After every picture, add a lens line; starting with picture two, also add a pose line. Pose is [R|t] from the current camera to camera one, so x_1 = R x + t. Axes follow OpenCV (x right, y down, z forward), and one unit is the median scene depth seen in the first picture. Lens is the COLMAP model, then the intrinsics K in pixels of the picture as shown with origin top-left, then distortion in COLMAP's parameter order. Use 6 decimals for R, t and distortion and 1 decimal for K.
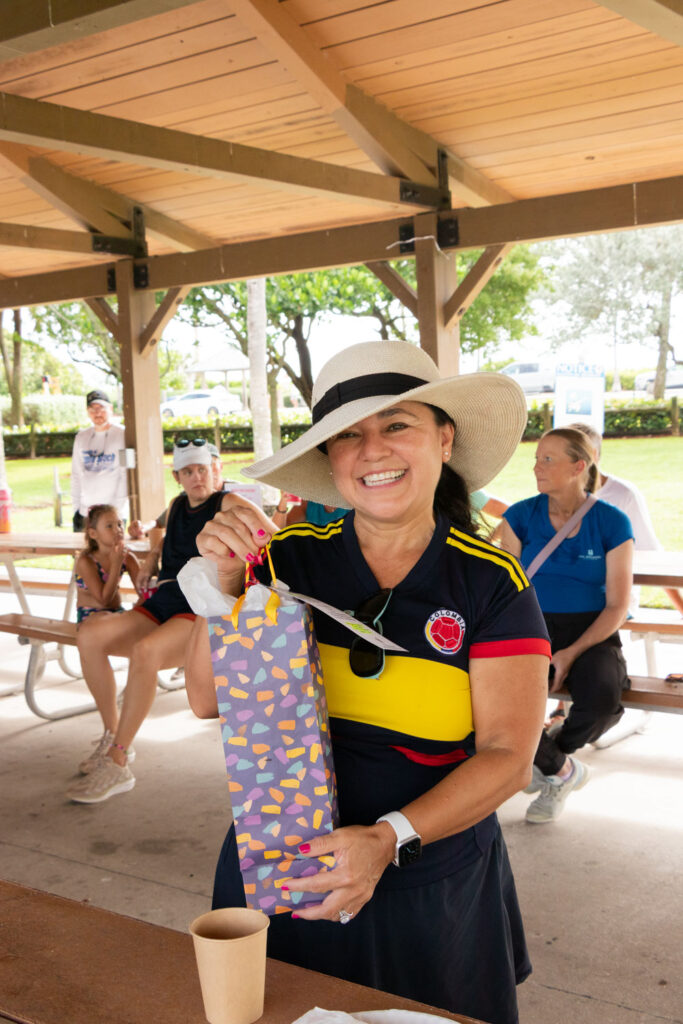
lens RADIAL K [[1365.1, 0, 341.5], [0, 1365.1, 512.0], [0, 0, 1]] dist [-0.001535, -0.080990]
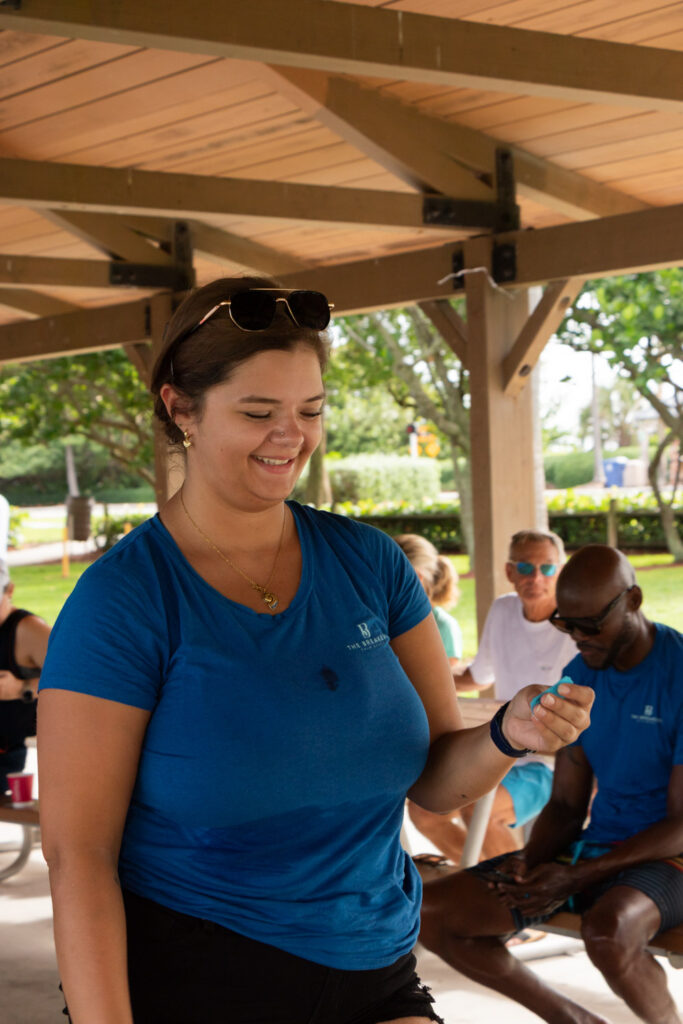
lens RADIAL K [[2581.2, 0, 341.5], [0, 2581.2, 512.0], [0, 0, 1]] dist [-0.013339, 0.523639]
pose [[0.949760, 0.009580, -0.312833, 0.375939], [-0.027284, 0.998261, -0.052263, 0.000847], [0.311788, 0.058172, 0.948369, -0.279989]]
